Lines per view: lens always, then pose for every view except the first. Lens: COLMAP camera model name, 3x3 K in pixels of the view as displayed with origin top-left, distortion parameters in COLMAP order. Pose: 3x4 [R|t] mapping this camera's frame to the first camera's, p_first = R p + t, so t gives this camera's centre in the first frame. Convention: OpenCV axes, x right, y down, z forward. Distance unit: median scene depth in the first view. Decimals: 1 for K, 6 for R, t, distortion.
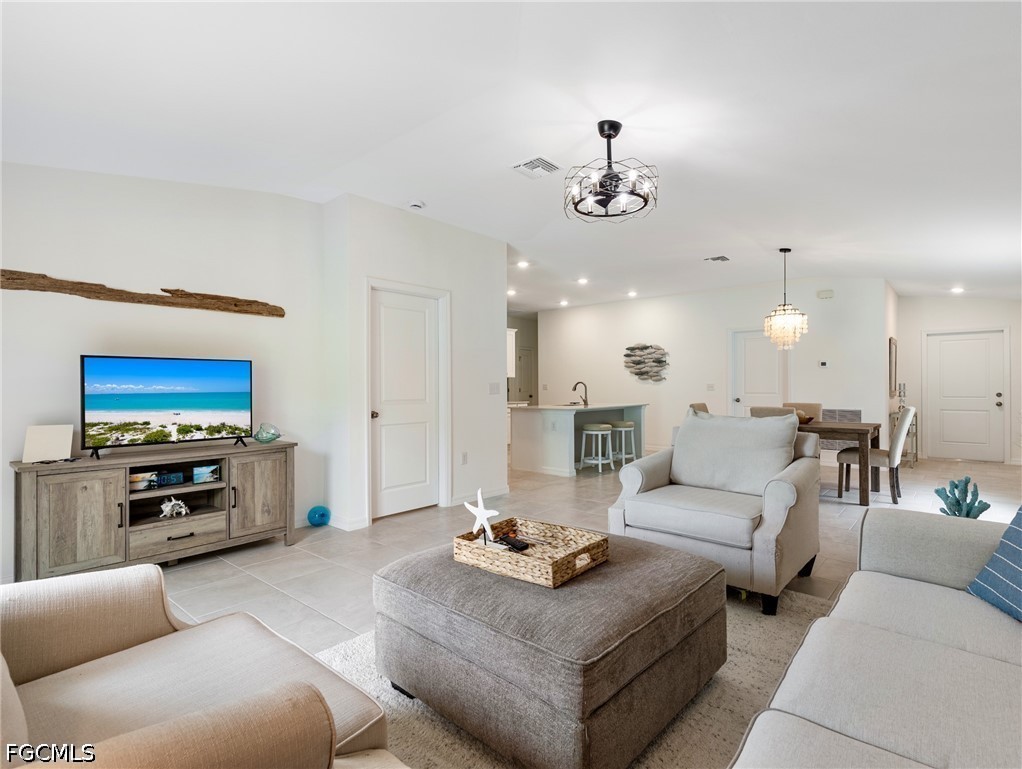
lens RADIAL K [[518.8, 0, 510.2], [0, 518.8, 384.1], [0, 0, 1]] dist [0.012765, -0.004403]
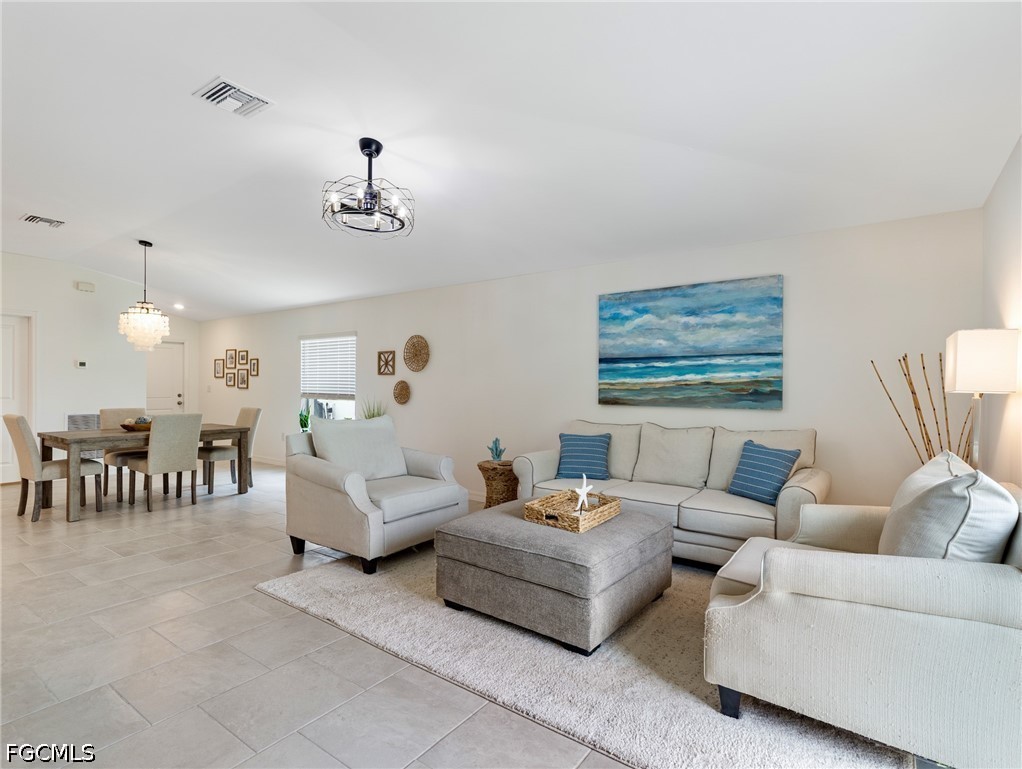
lens RADIAL K [[518.8, 0, 517.9], [0, 518.8, 385.6], [0, 0, 1]] dist [0.012765, -0.004403]
pose [[-0.099949, 0.001774, 0.994991, -0.293055], [-0.011270, 0.999932, -0.002915, -0.006431], [-0.994929, -0.011505, -0.099922, 0.282858]]
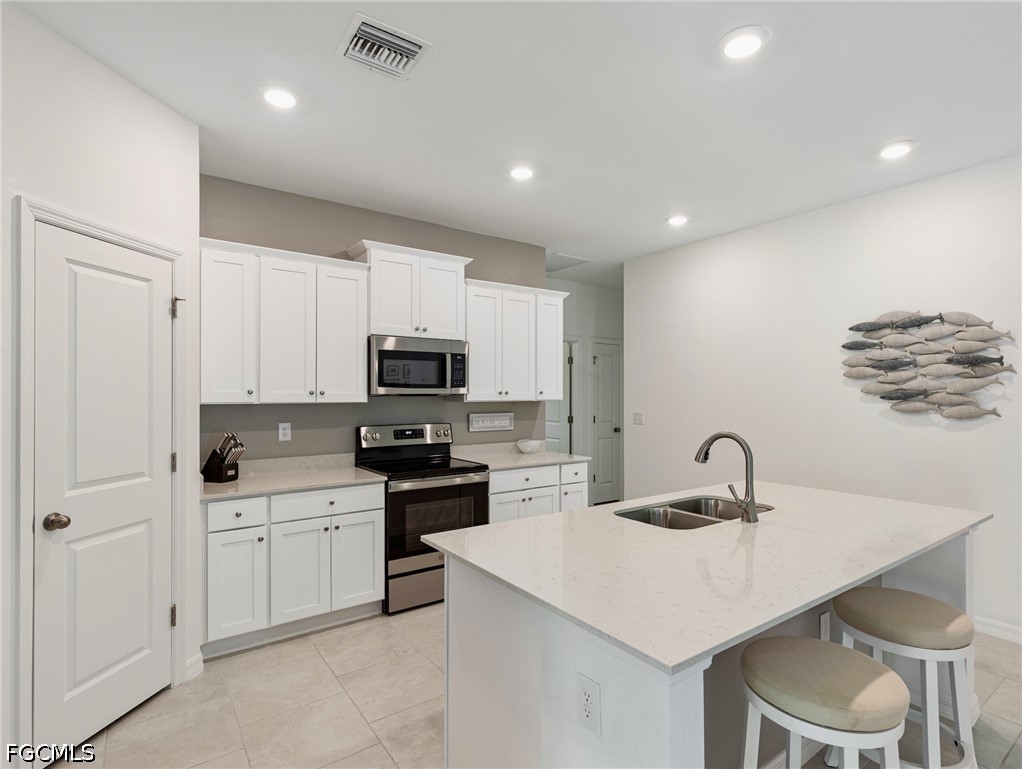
lens RADIAL K [[518.8, 0, 521.4], [0, 518.8, 393.7], [0, 0, 1]] dist [0.012765, -0.004403]
pose [[0.977483, 0.005621, -0.210942, 0.074584], [-0.004260, 0.999967, 0.006906, -0.023586], [0.210973, -0.005852, 0.977474, 0.607981]]
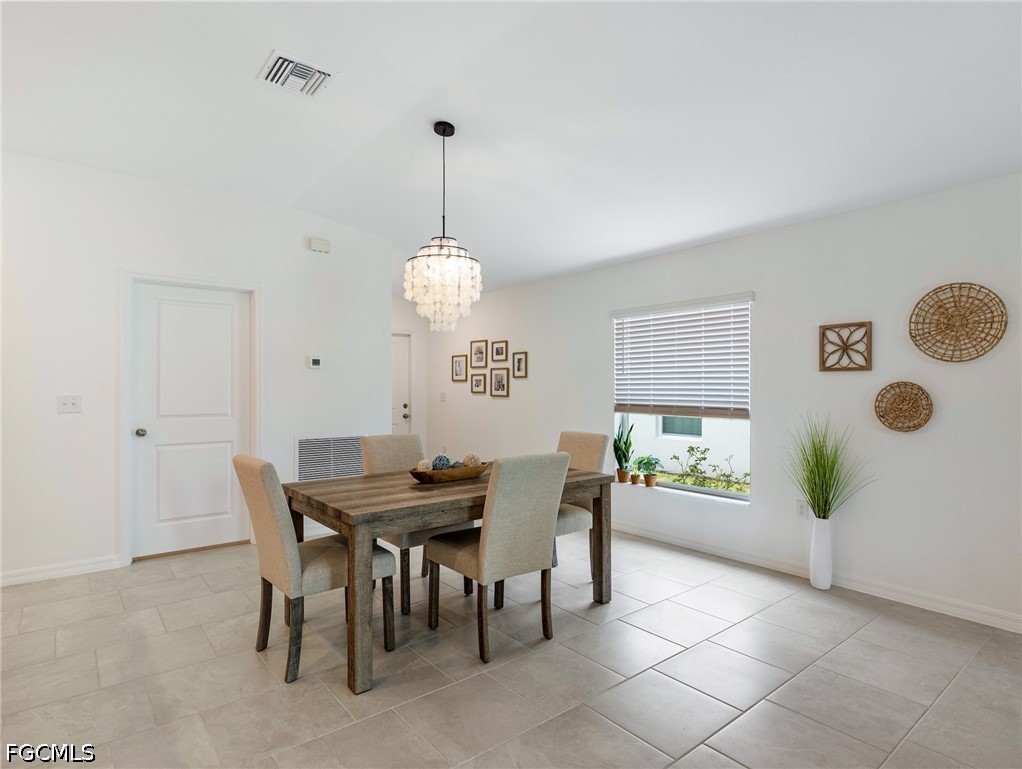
lens RADIAL K [[555.9, 0, 518.6], [0, 555.9, 388.5], [0, 0, 1]] dist [-0.005975, 0.001035]
pose [[0.157566, 0.002338, 0.987506, 0.016737], [-0.004638, 0.999988, -0.001628, -0.007359], [-0.987498, -0.004324, 0.157575, 0.549394]]
